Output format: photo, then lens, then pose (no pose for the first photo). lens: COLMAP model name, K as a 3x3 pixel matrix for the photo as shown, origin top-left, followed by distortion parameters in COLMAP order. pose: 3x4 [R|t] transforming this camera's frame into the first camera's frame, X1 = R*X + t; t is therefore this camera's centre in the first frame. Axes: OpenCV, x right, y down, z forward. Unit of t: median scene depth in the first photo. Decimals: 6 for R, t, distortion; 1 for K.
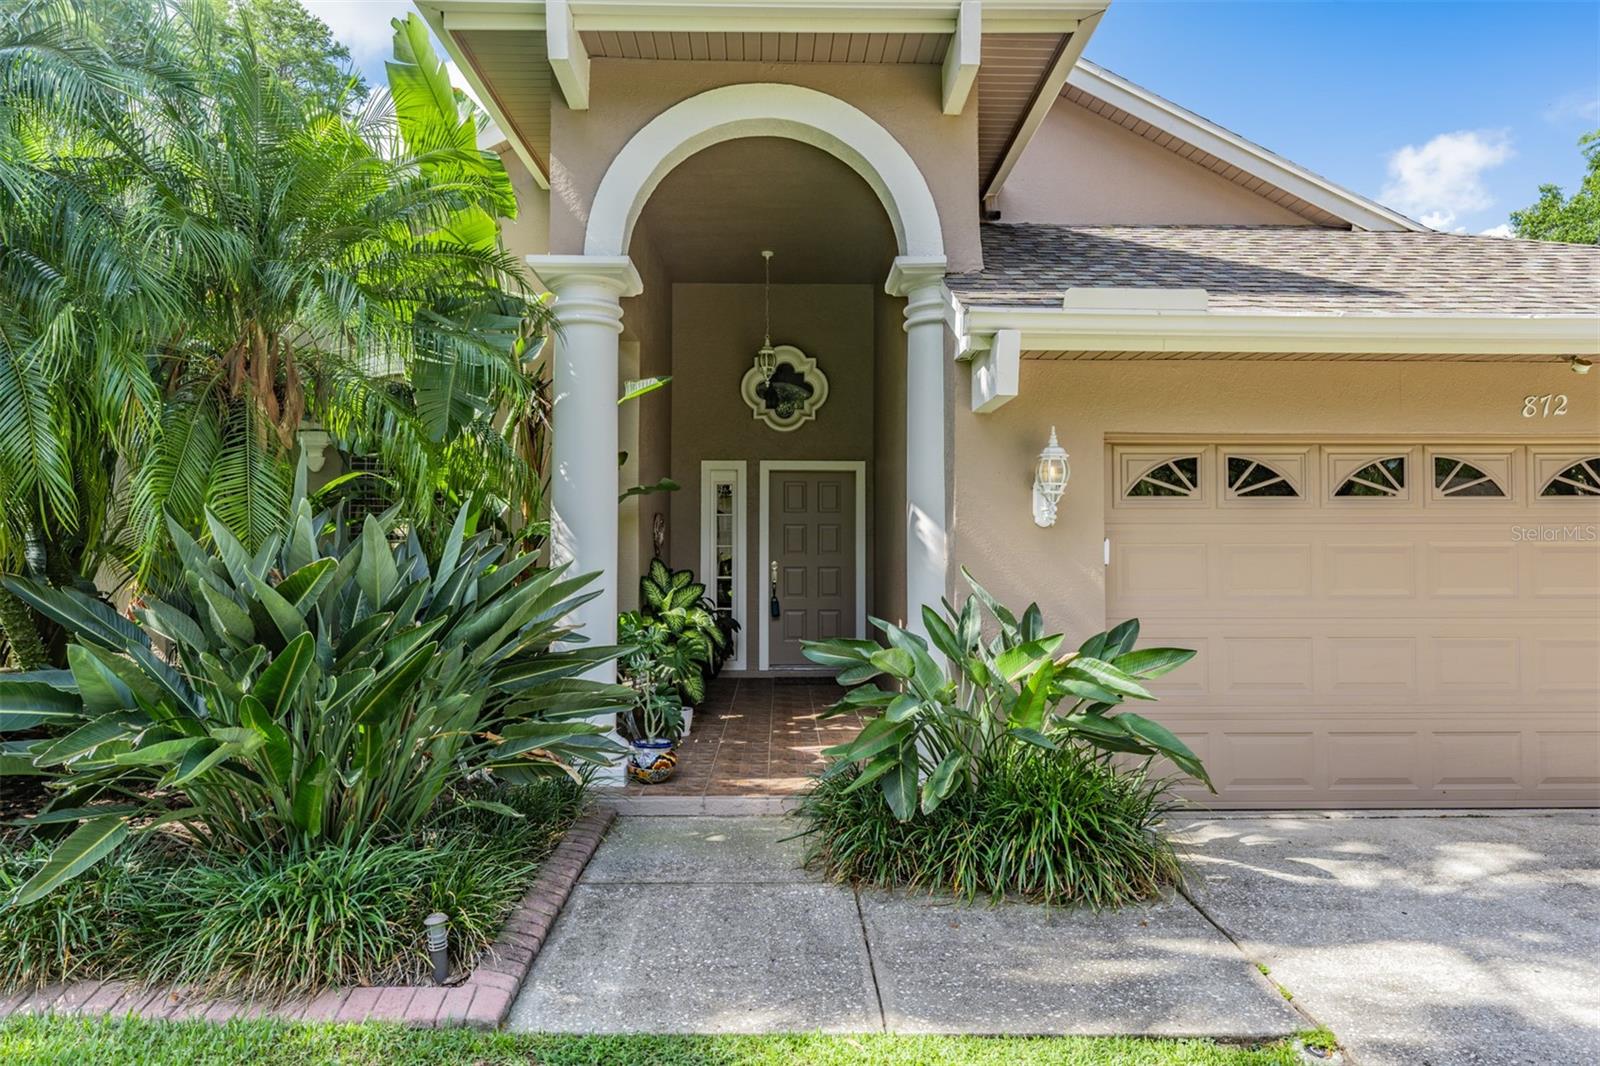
lens RADIAL K [[965.7, 0, 800.0], [0, 965.7, 533.0], [0, 0, 1]] dist [0.002954, 0.000472]
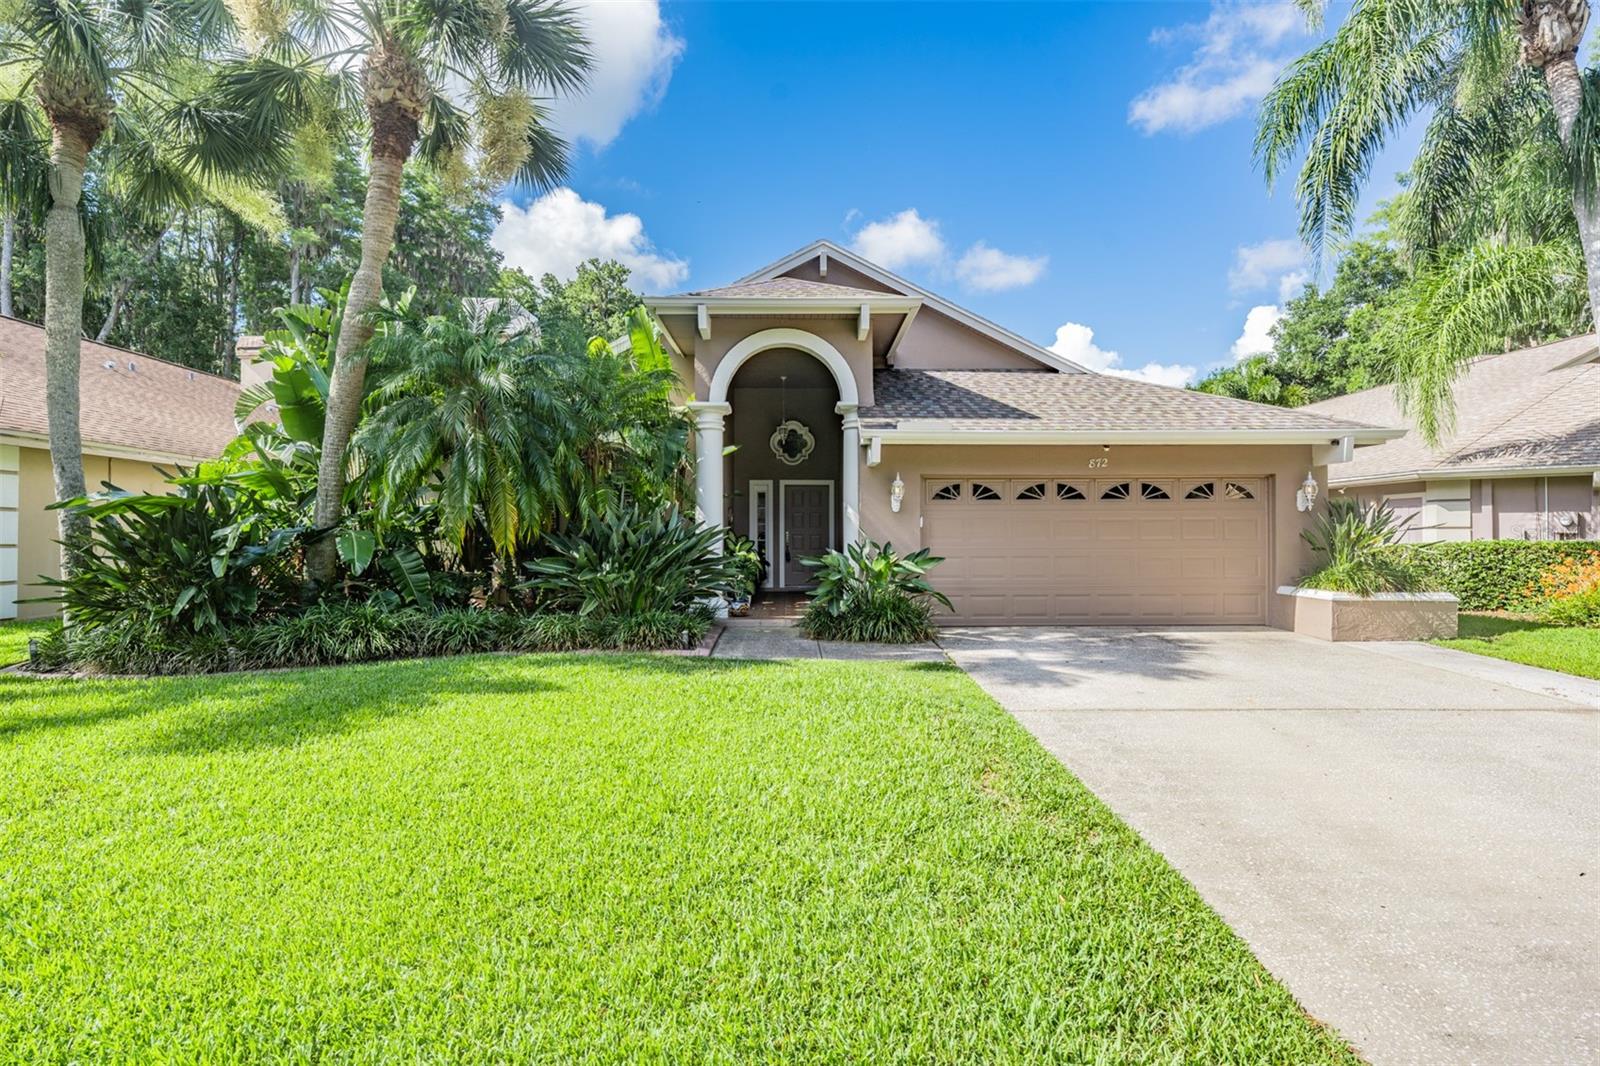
lens RADIAL K [[786.4, 0, 800.0], [0, 786.4, 533.0], [0, 0, 1]] dist [0.010611, -0.001462]
pose [[0.999971, -0.002344, -0.007221, 0.017670], [0.002435, 0.999918, 0.012555, 0.020581], [0.007191, -0.012572, 0.999895, -0.982615]]
